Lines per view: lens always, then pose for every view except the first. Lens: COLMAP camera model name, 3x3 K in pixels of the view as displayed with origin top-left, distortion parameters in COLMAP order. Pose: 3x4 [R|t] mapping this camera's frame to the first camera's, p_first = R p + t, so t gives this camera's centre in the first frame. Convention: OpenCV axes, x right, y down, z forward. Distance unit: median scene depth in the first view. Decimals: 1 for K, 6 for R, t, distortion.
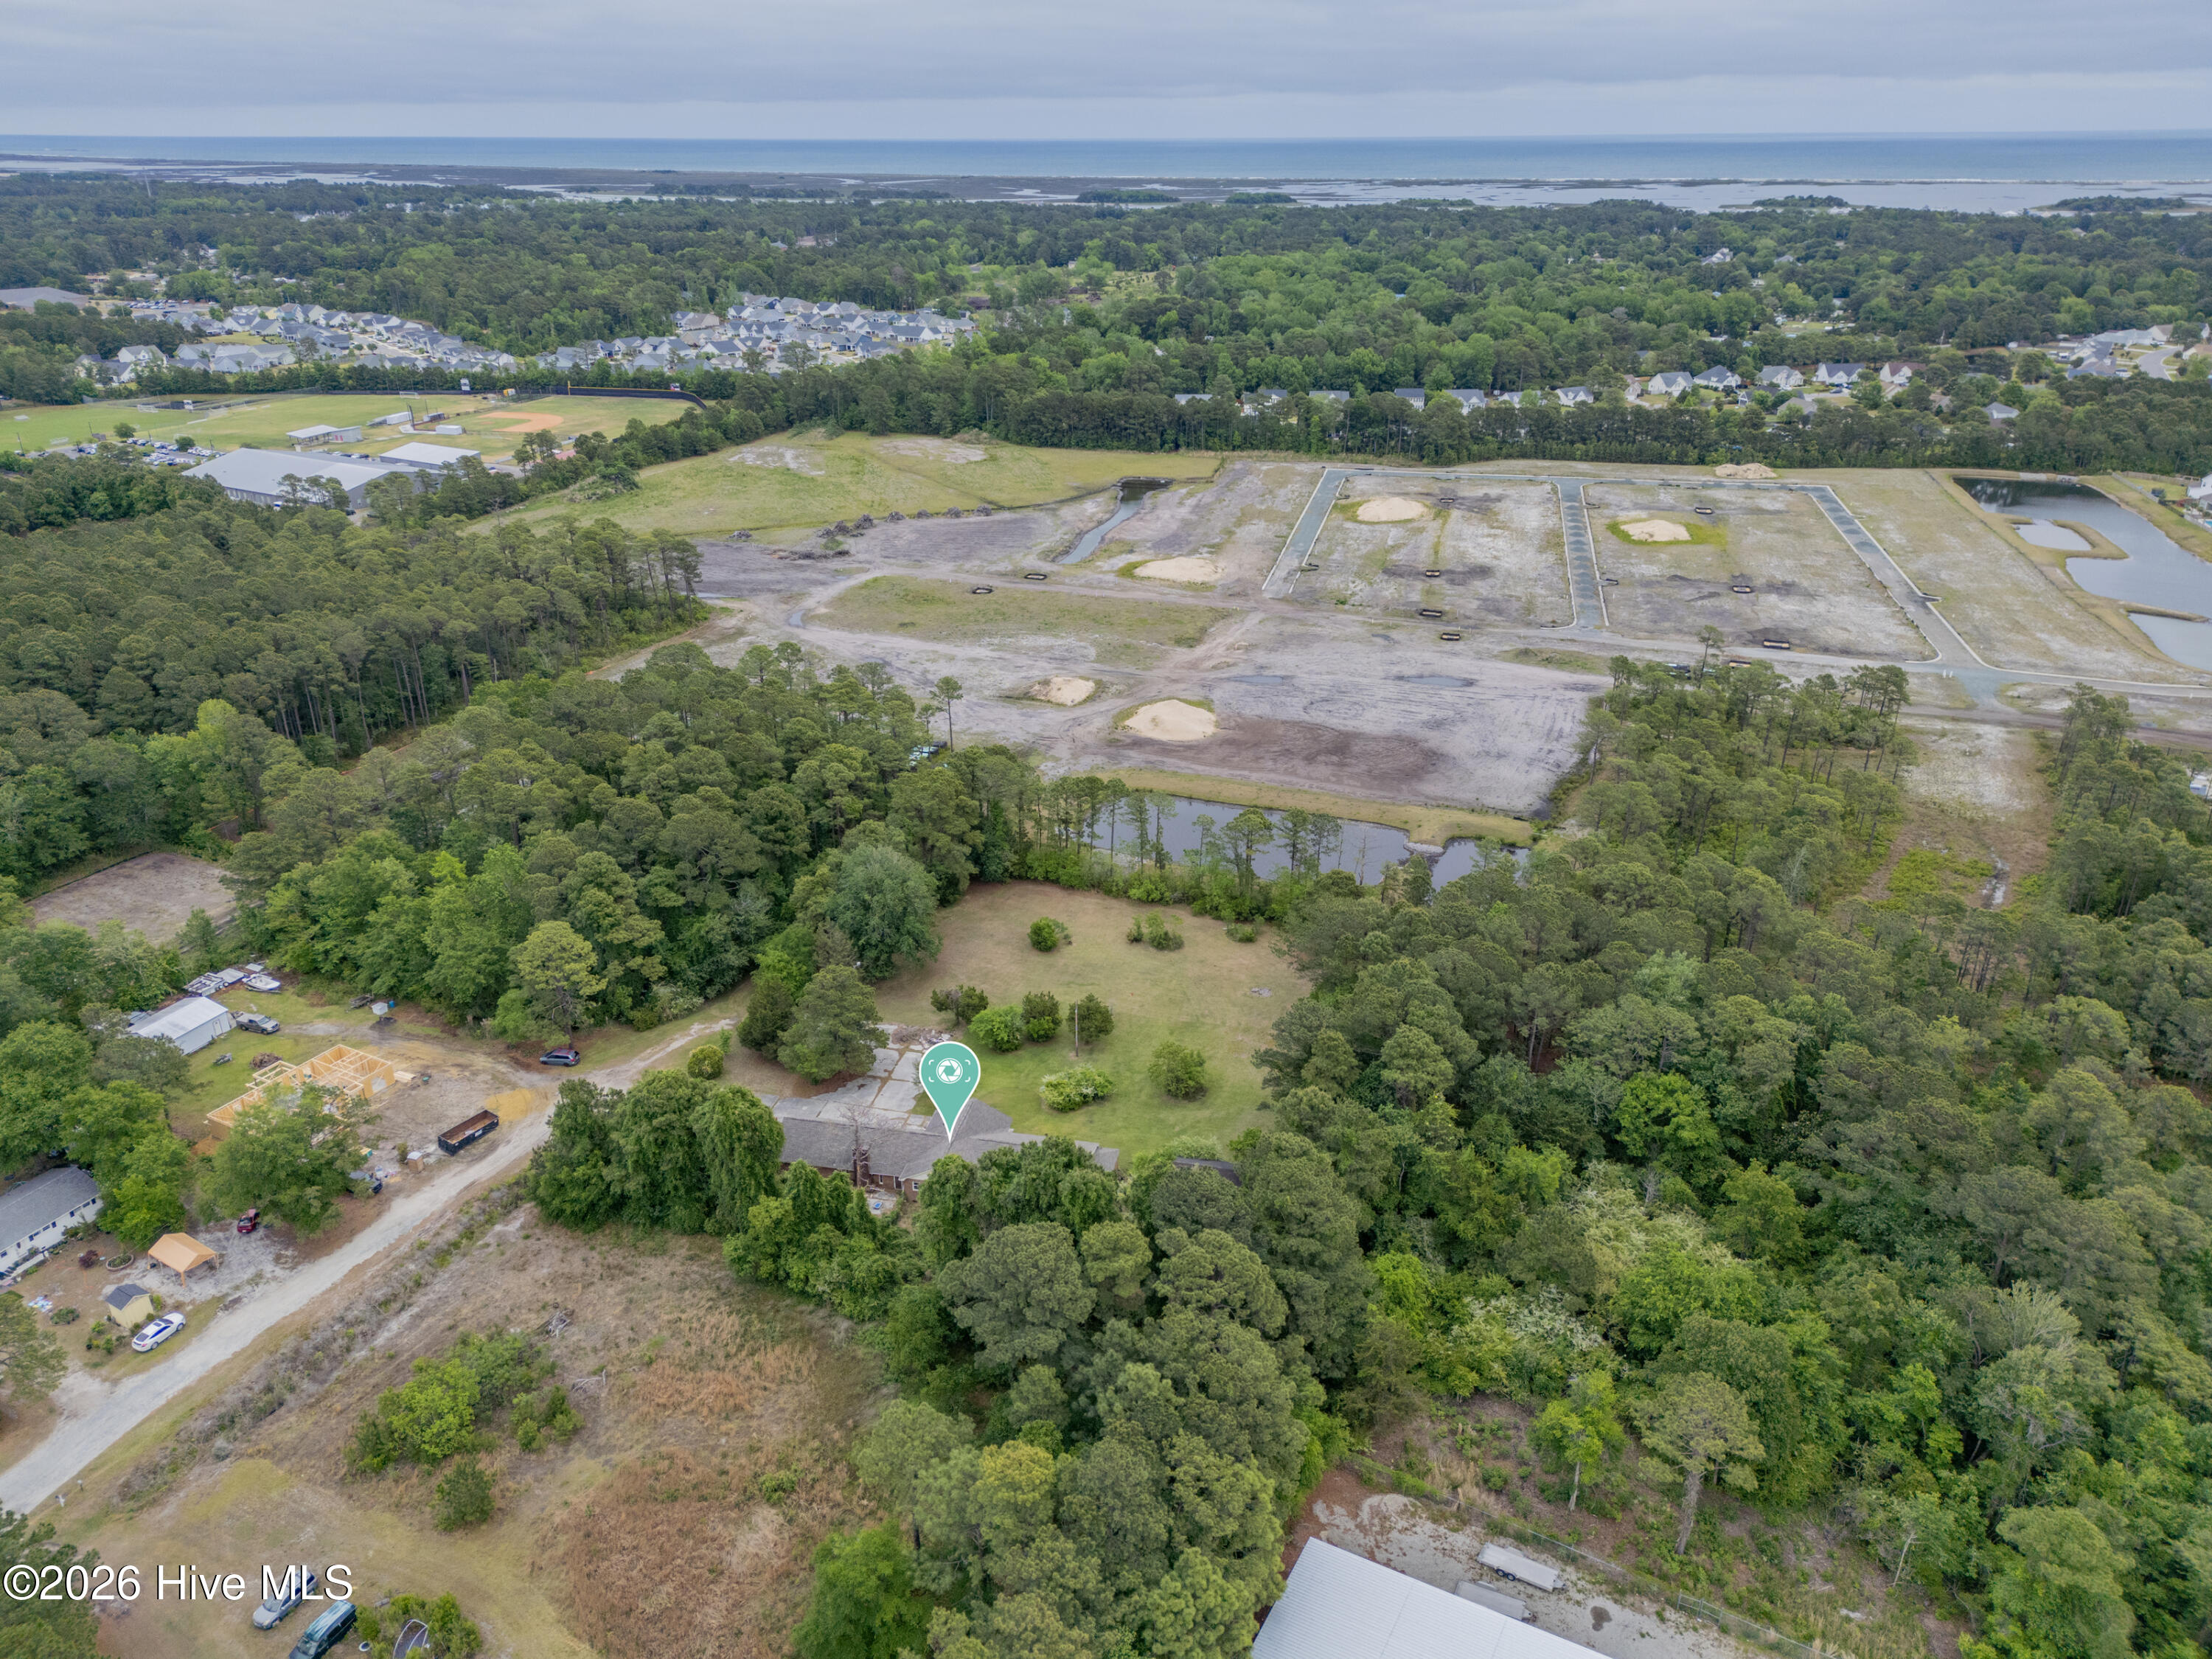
lens RADIAL K [[1547.7, 0, 1106.0], [0, 1547.7, 829.5], [0, 0, 1]] dist [0.069814, -0.067896]
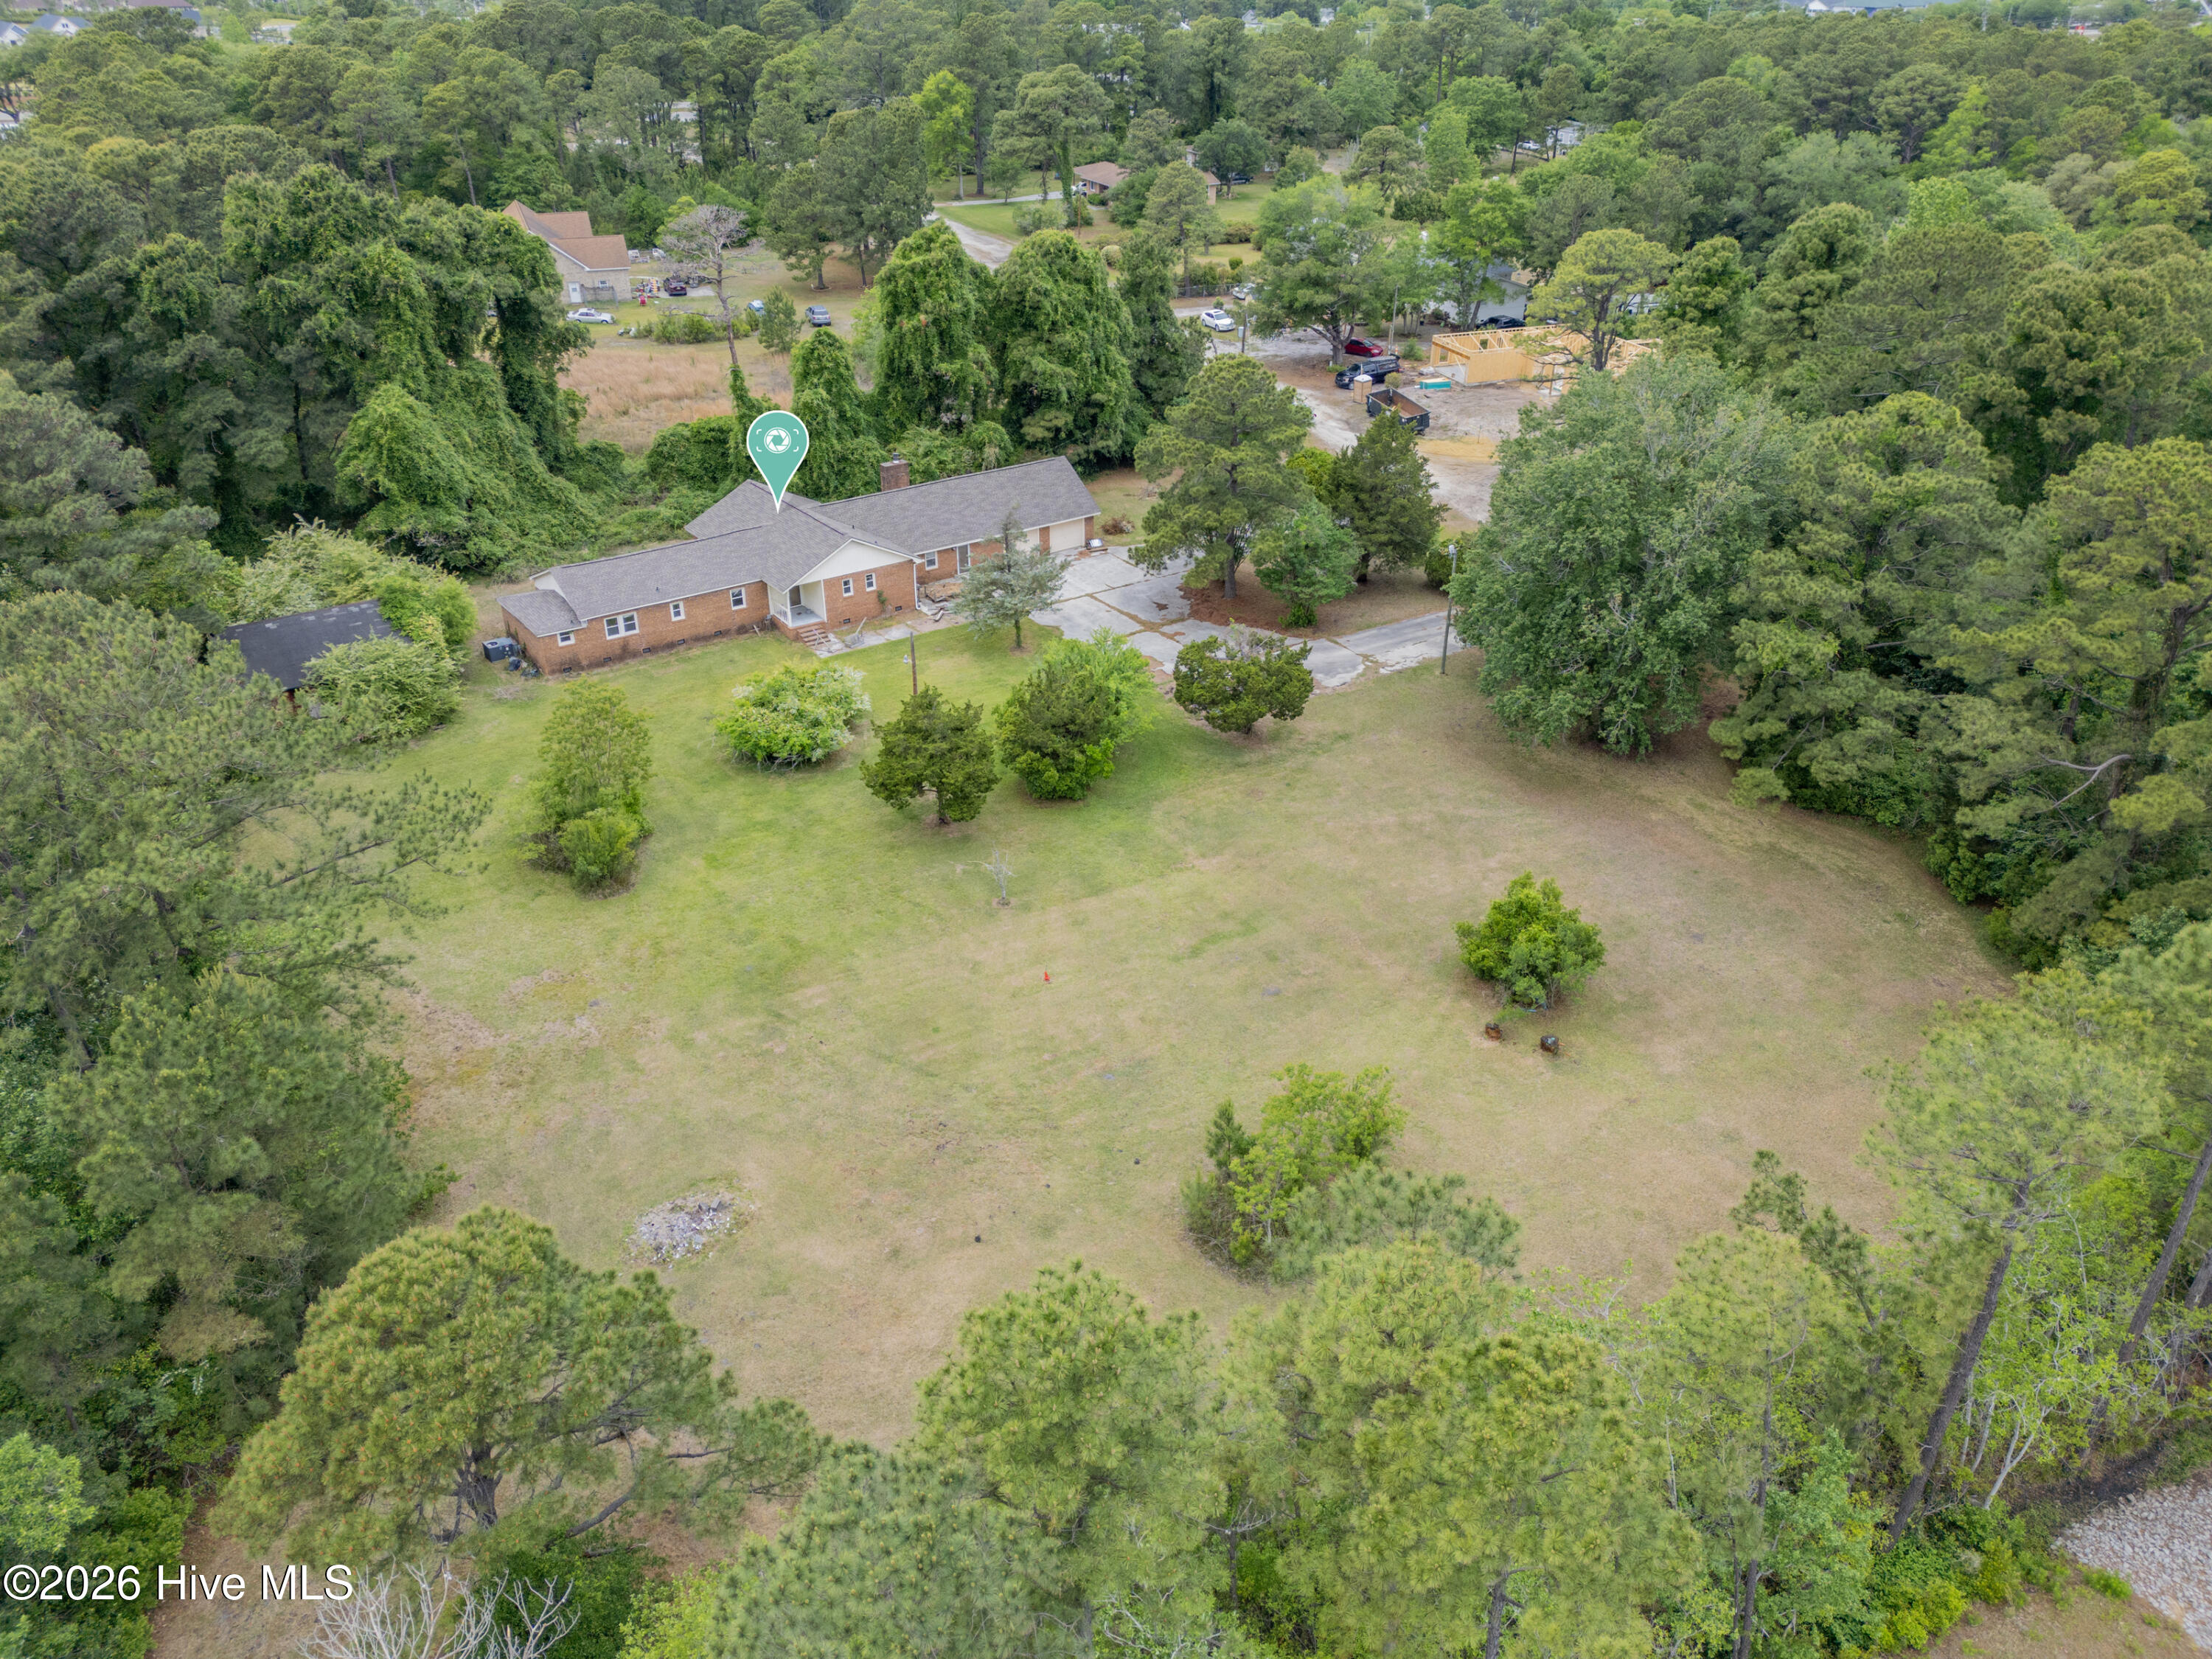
lens RADIAL K [[1587.7, 0, 1112.3], [0, 1587.7, 832.9], [0, 0, 1]] dist [0.055314, -0.040702]
pose [[-0.672366, 0.357066, -0.648403, 0.126078], [-0.299993, 0.669354, 0.679683, -0.076996], [0.676703, 0.651513, -0.342934, 0.725263]]
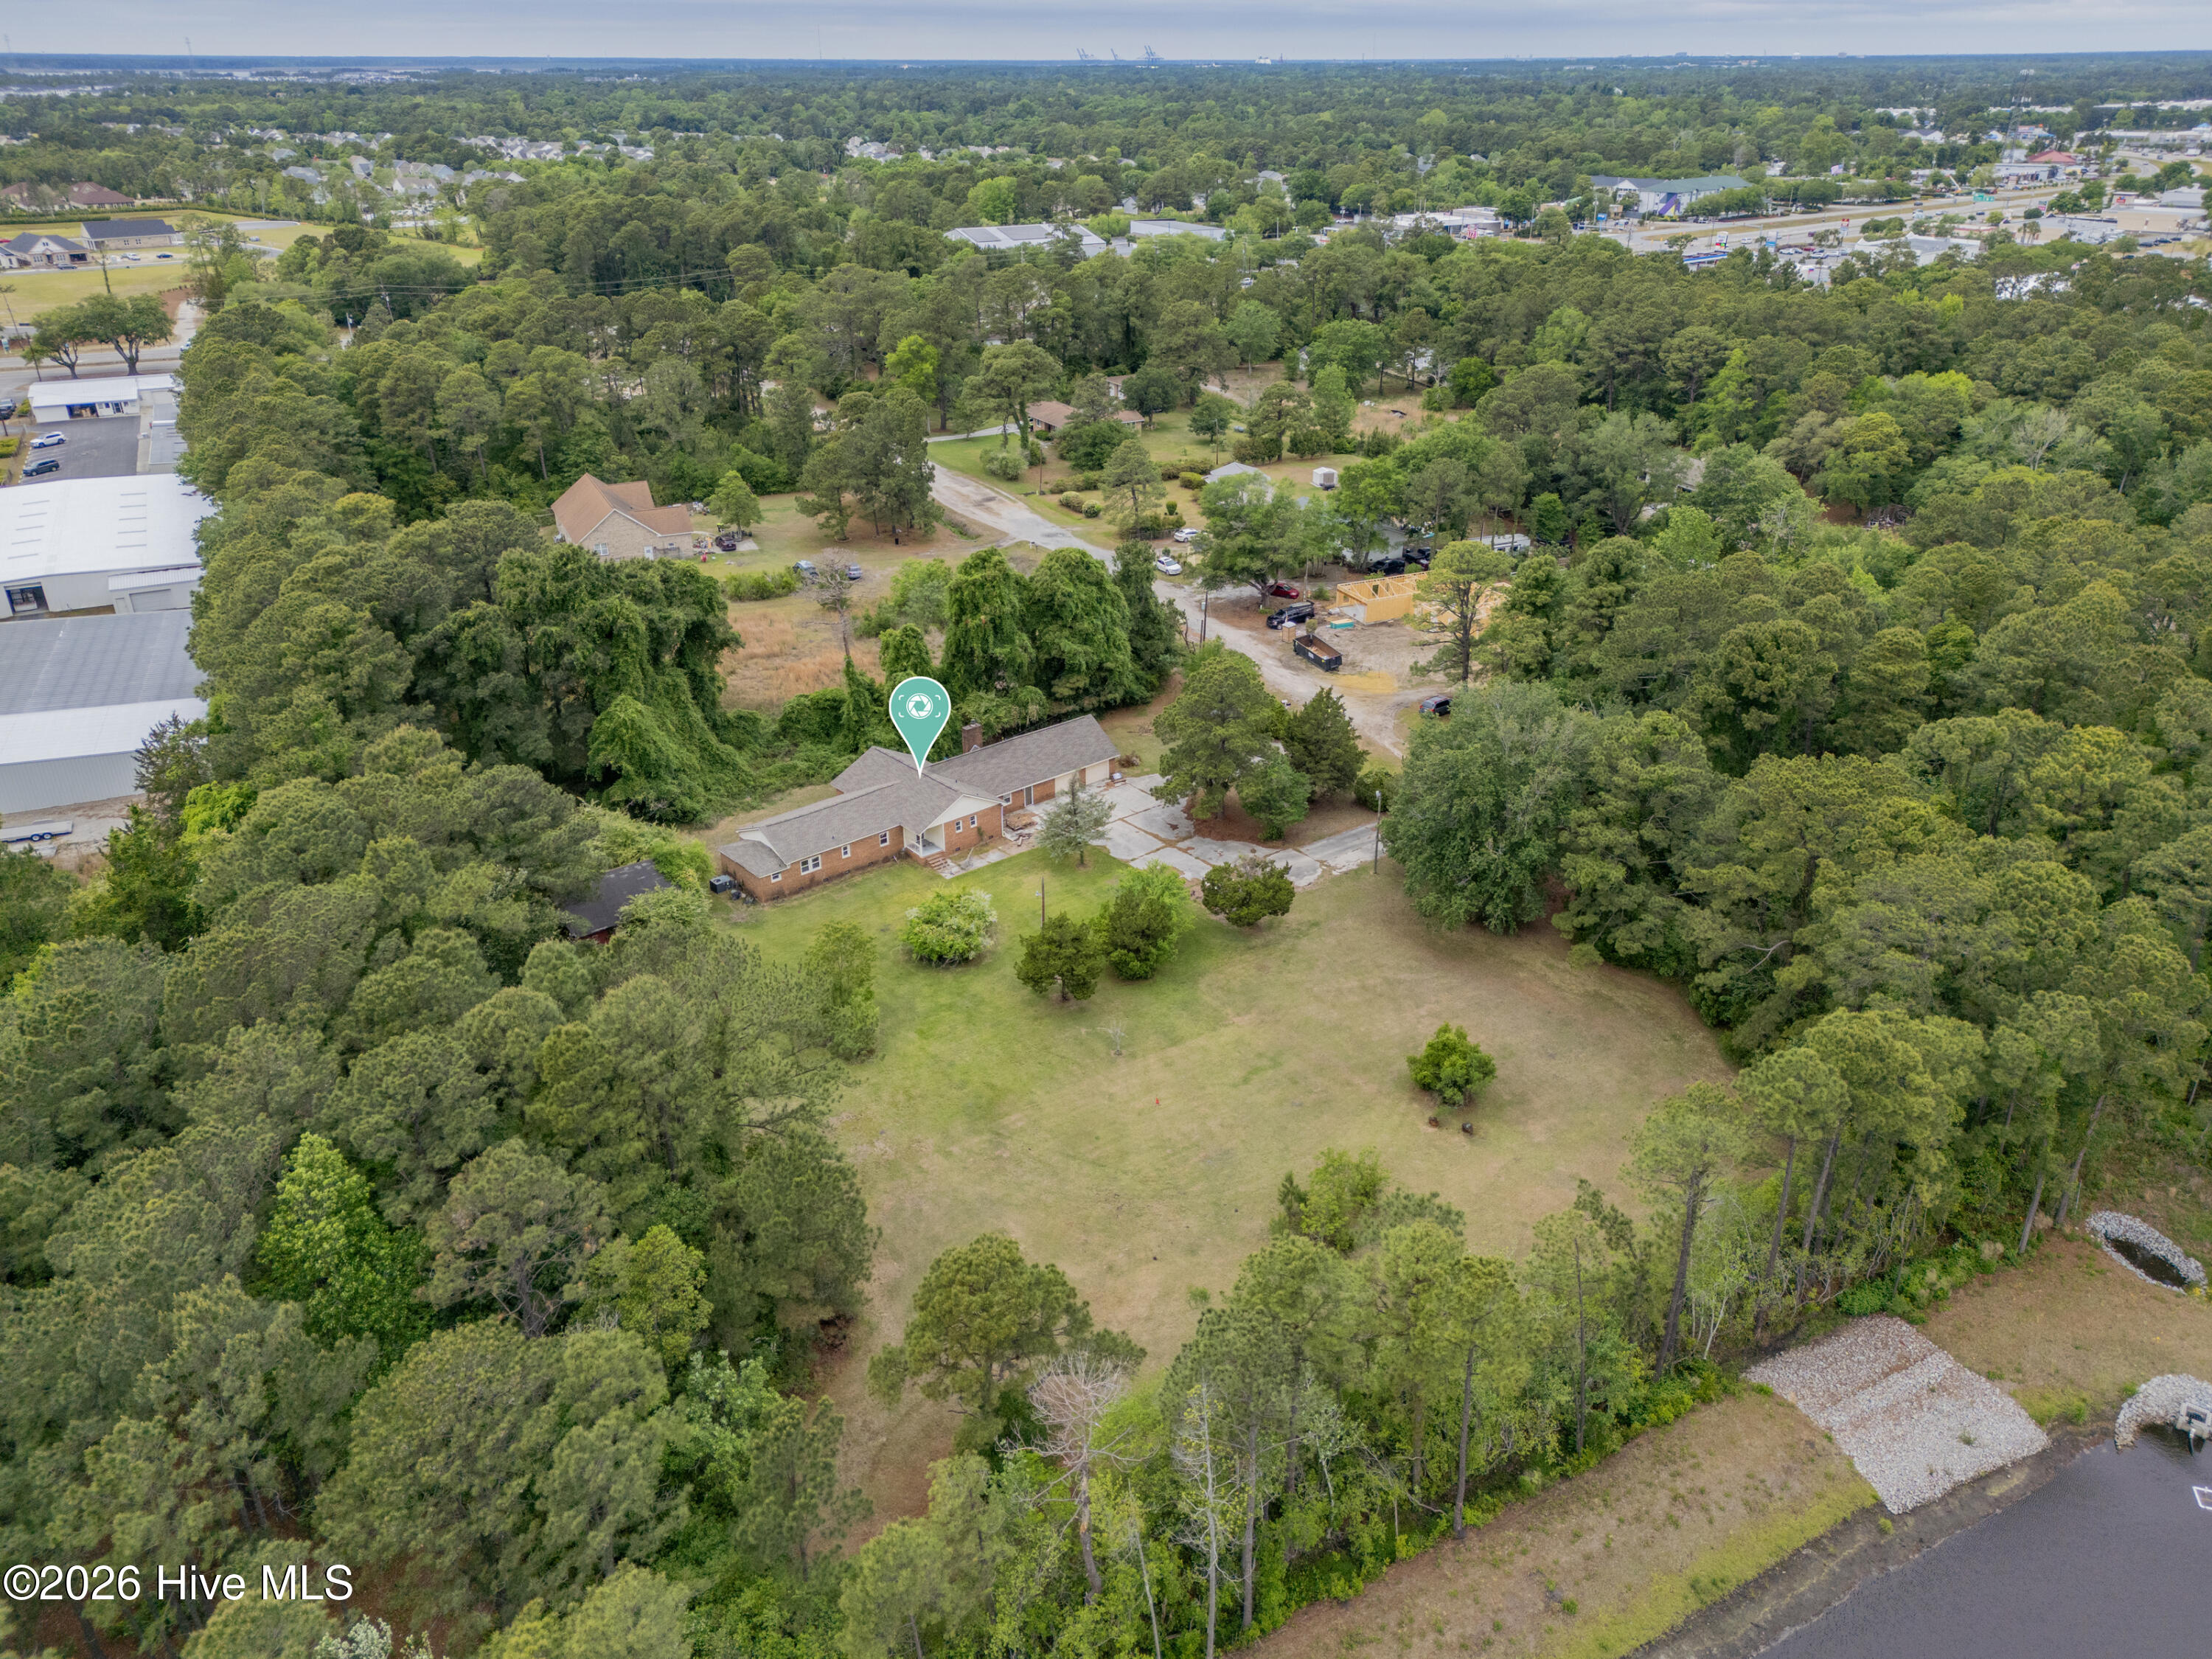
lens RADIAL K [[1556.7, 0, 1106.0], [0, 1556.7, 829.5], [0, 0, 1]] dist [0.066630, -0.064856]
pose [[-0.615992, 0.340695, -0.710268, 0.219478], [-0.310596, 0.723556, 0.616438, -0.157002], [0.723936, 0.600328, -0.339886, 0.729730]]
